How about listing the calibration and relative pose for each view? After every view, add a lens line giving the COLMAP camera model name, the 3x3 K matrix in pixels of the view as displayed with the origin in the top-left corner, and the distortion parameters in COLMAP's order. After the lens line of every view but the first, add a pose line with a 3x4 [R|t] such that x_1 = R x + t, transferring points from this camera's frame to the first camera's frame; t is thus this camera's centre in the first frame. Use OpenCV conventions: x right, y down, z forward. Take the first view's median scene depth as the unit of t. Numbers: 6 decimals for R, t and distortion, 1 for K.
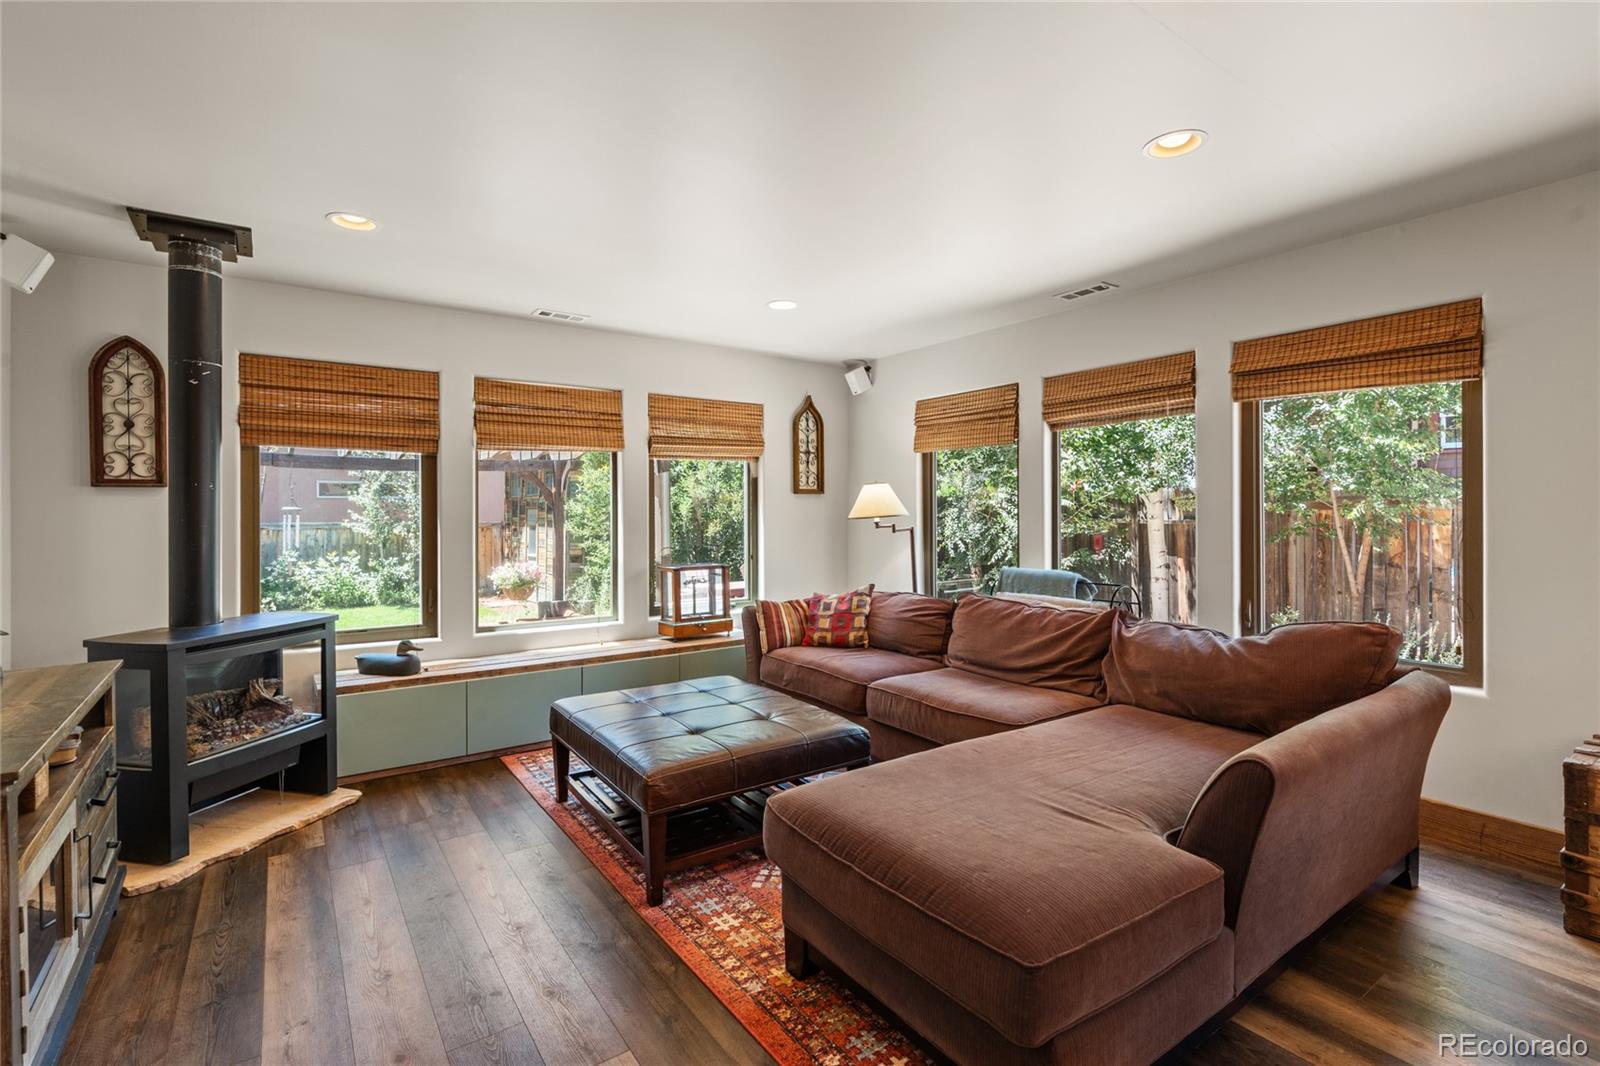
lens RADIAL K [[738.3, 0, 796.8], [0, 738.3, 511.8], [0, 0, 1]] dist [-0.000866, 0.000075]
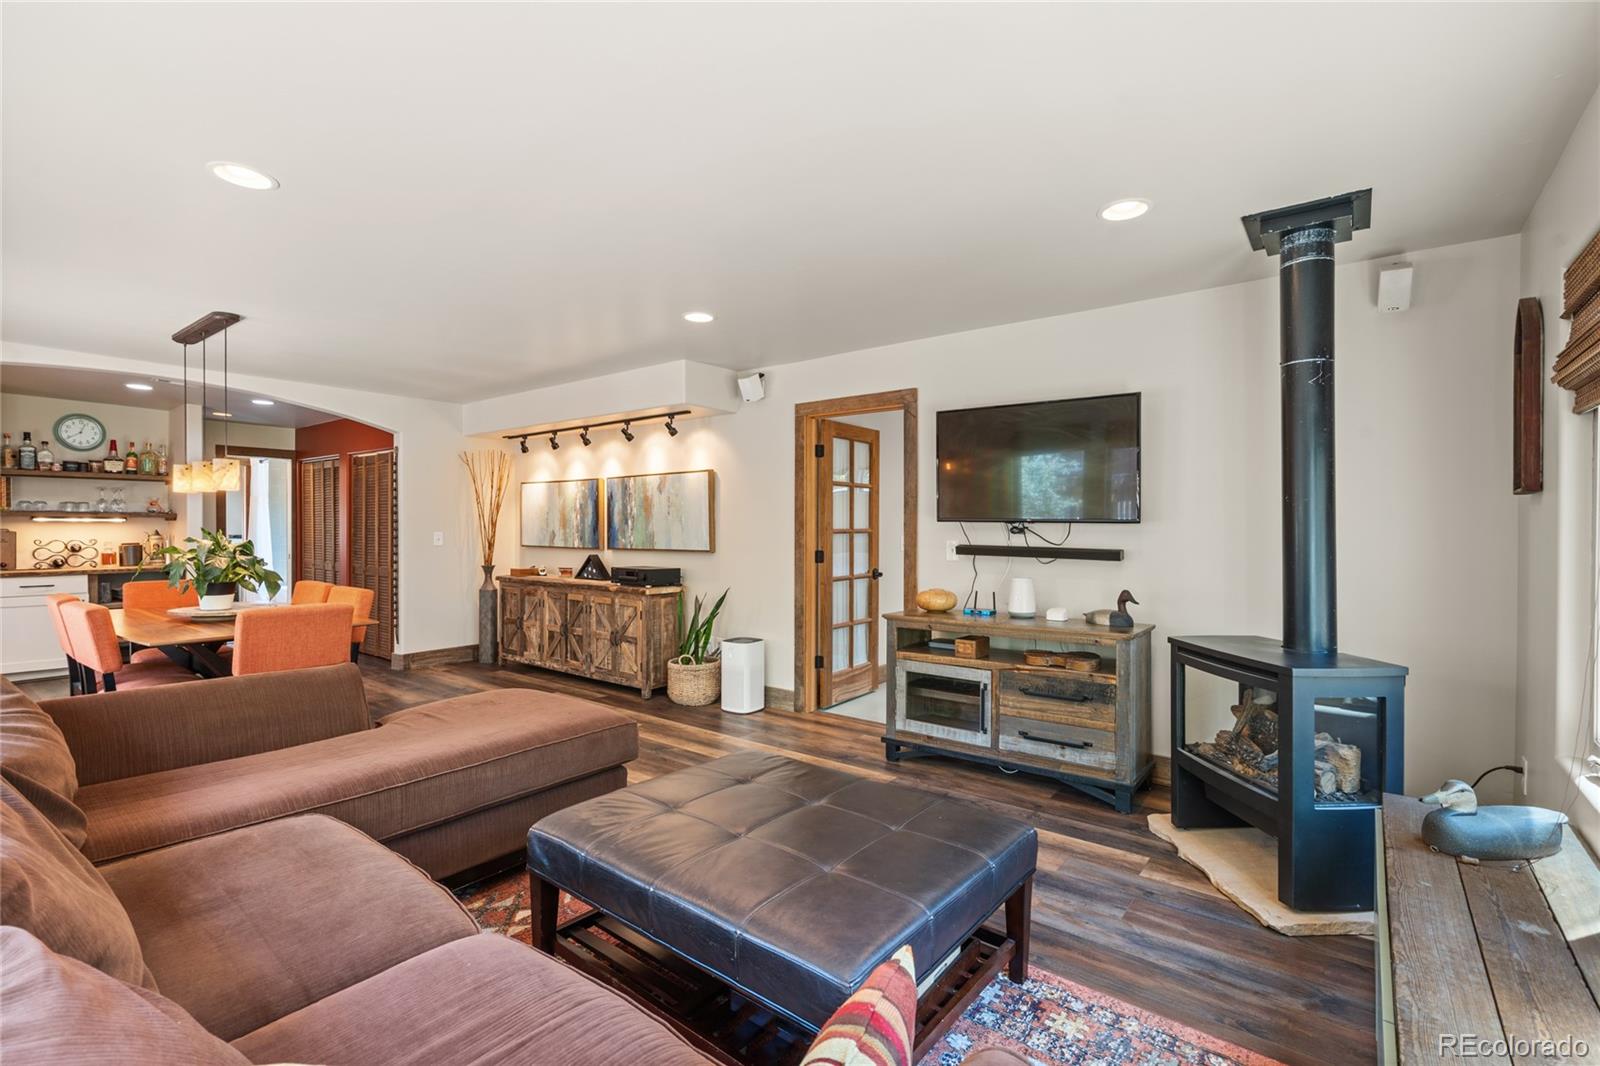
lens RADIAL K [[724.8, 0, 801.1], [0, 724.8, 542.7], [0, 0, 1]] dist [0.004326, 0.000446]
pose [[-0.957332, 0.002598, -0.288980, 0.031080], [-0.001972, 0.999878, 0.015520, 0.005575], [0.288985, 0.015428, -0.957209, 1.136198]]
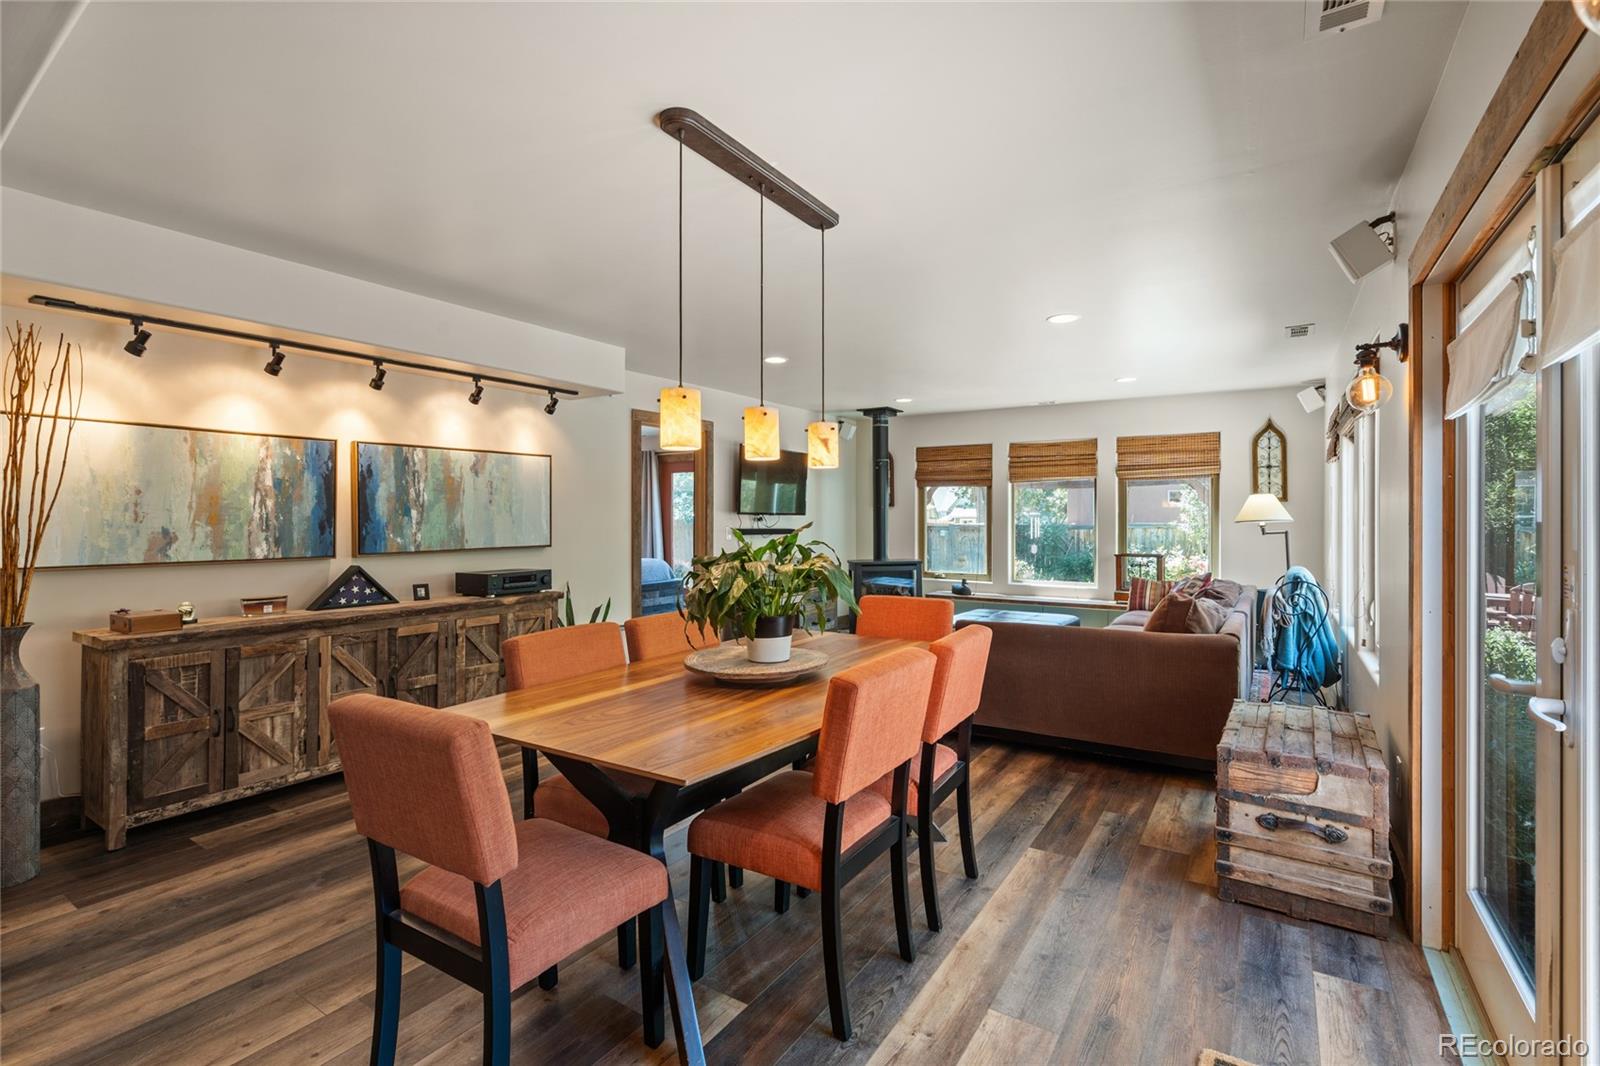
lens RADIAL K [[738.3, 0, 796.8], [0, 738.3, 511.8], [0, 0, 1]] dist [-0.000866, 0.000075]
pose [[0.382980, -0.002545, -0.923753, 1.034871], [0.002532, 0.999995, -0.001706, -0.009549], [0.923753, -0.001686, 0.382984, -0.194080]]
